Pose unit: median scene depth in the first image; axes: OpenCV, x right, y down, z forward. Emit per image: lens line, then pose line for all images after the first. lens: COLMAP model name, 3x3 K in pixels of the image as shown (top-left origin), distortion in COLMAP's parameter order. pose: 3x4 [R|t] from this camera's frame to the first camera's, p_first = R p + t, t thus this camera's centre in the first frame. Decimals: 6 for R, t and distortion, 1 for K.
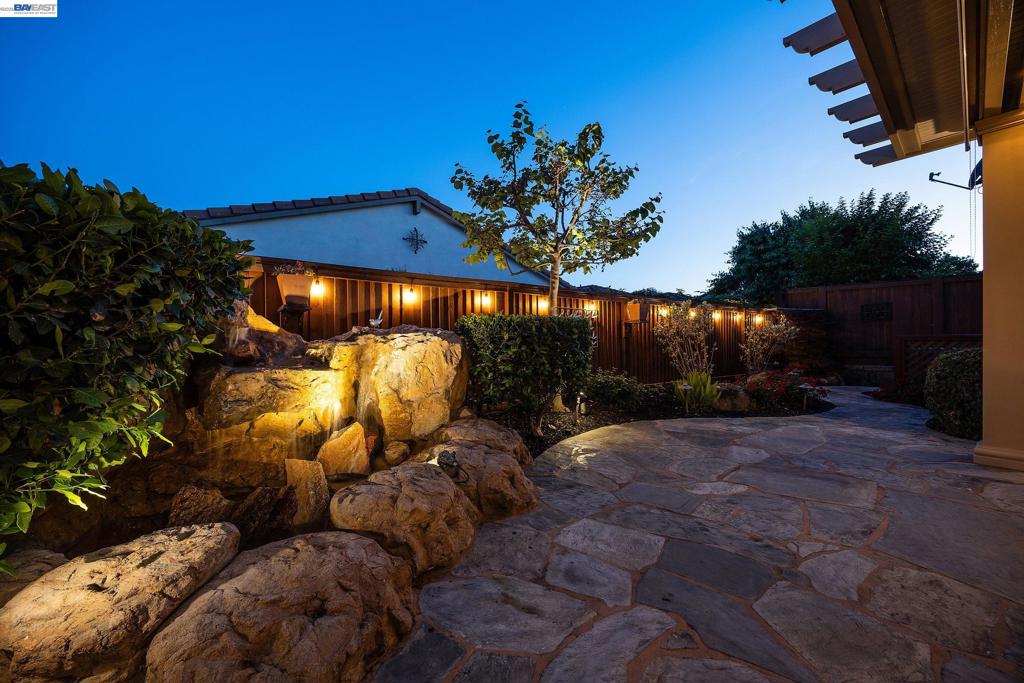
lens RADIAL K [[390.7, 0, 514.0], [0, 390.7, 339.1], [0, 0, 1]] dist [-0.001175, 0.000121]
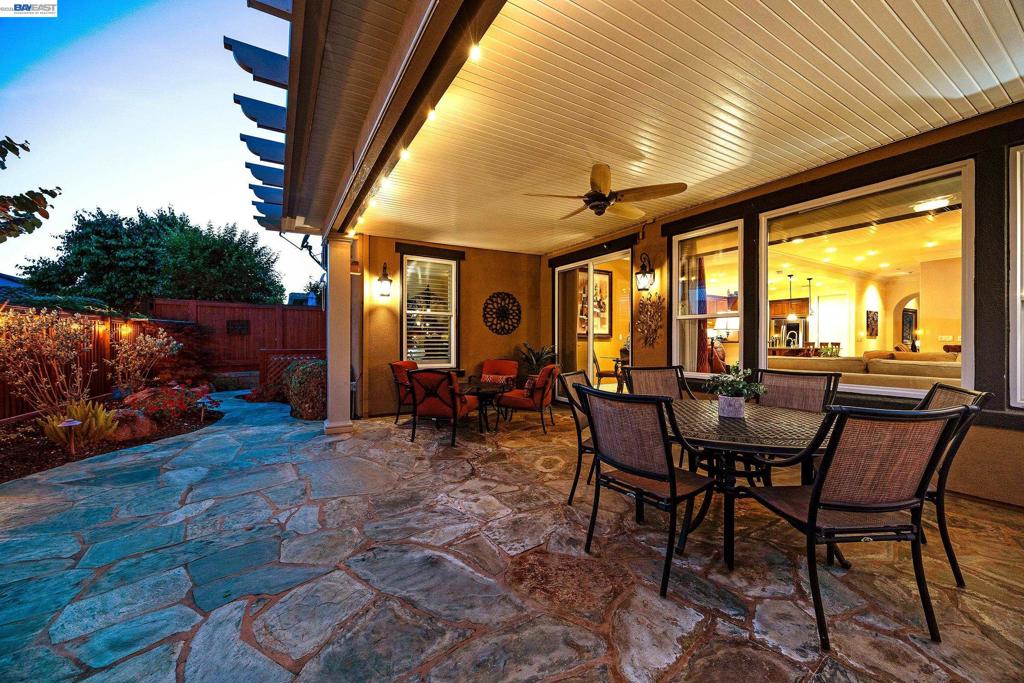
lens RADIAL K [[390.7, 0, 512.2], [0, 390.7, 341.6], [0, 0, 1]] dist [-0.001175, 0.000121]
pose [[0.159489, 0.002271, 0.987197, -0.328634], [-0.005917, 0.999982, -0.001345, -0.078257], [-0.987182, -0.005627, 0.159499, -0.057420]]
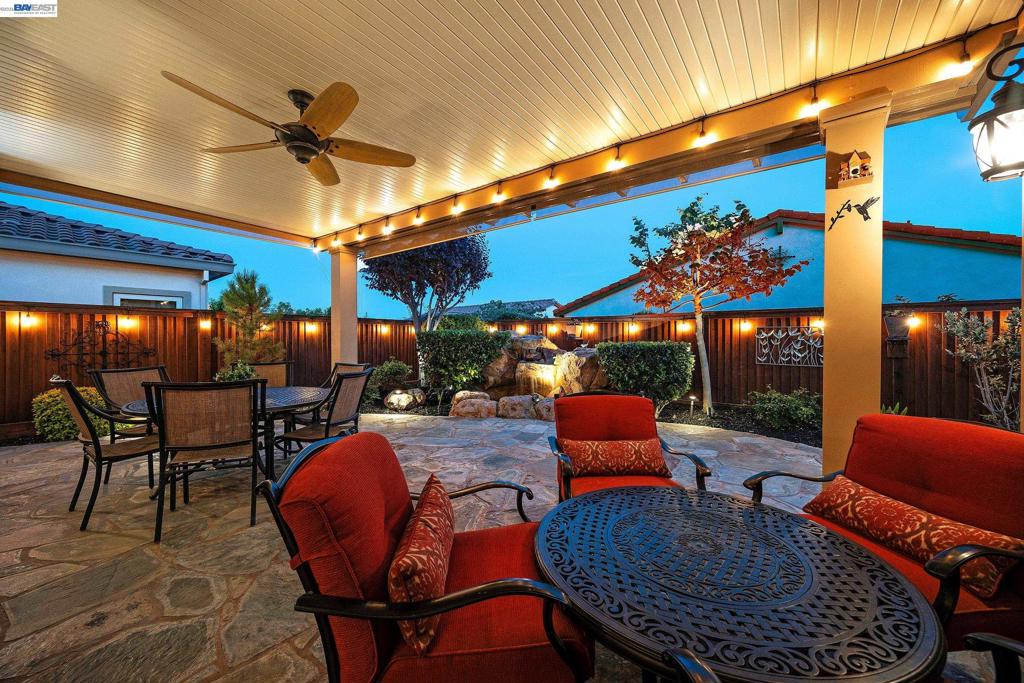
lens RADIAL K [[390.7, 0, 510.4], [0, 390.7, 341.4], [0, 0, 1]] dist [-0.001175, 0.000121]
pose [[0.215609, 0.008714, -0.976441, 1.755989], [0.000888, 0.999958, 0.009120, -0.089660], [0.976479, -0.002834, 0.215592, 0.119442]]
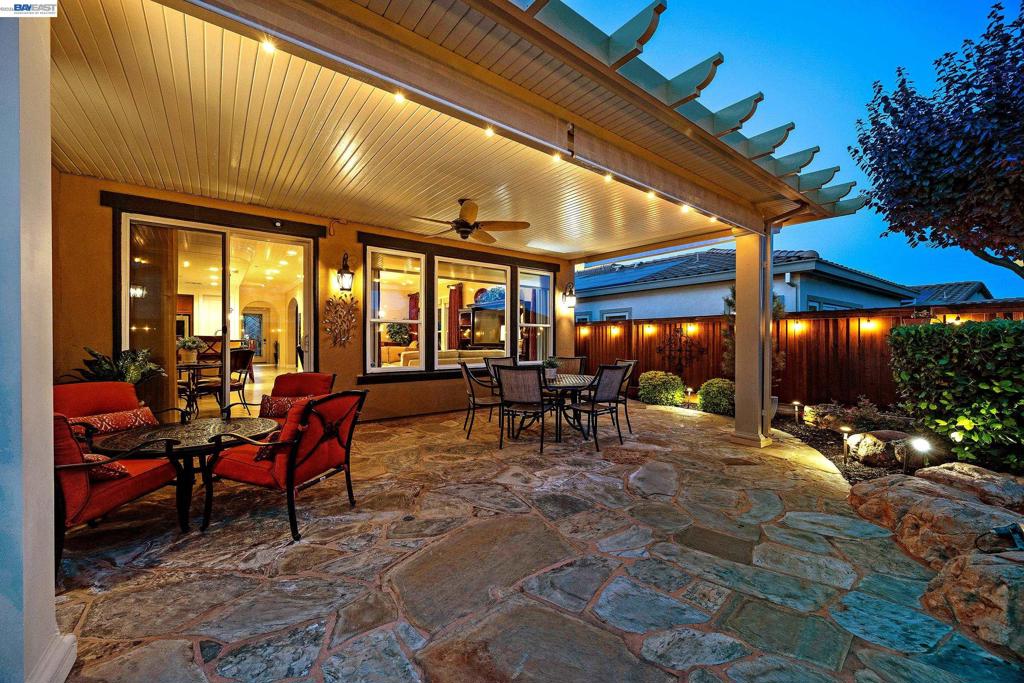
lens RADIAL K [[390.7, 0, 517.5], [0, 390.7, 341.3], [0, 0, 1]] dist [-0.001175, 0.000121]
pose [[-0.999003, 0.001512, 0.044609, 0.603524], [0.001531, 0.999999, 0.000401, -0.084628], [-0.044608, 0.000468, -0.999004, 1.279290]]
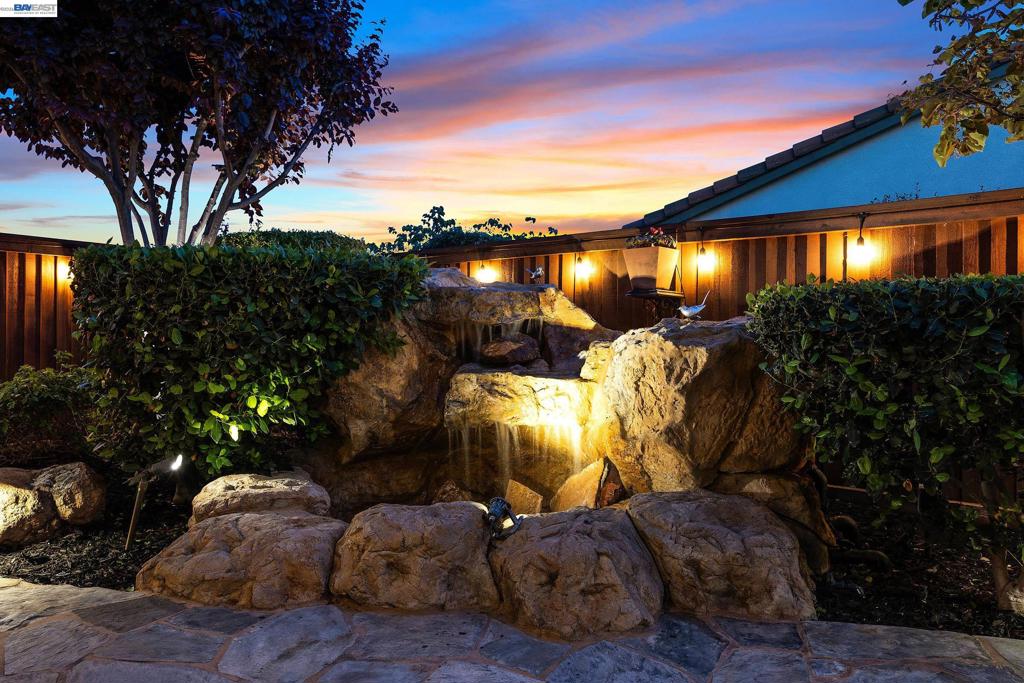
lens RADIAL K [[753.8, 0, 511.7], [0, 753.8, 337.1], [0, 0, 1]] dist [0.001747, 0.001842]
pose [[0.218222, 0.000231, -0.975899, 0.752430], [-0.006236, 0.999980, -0.001158, 0.000787], [0.975879, 0.006338, 0.218219, 0.481902]]
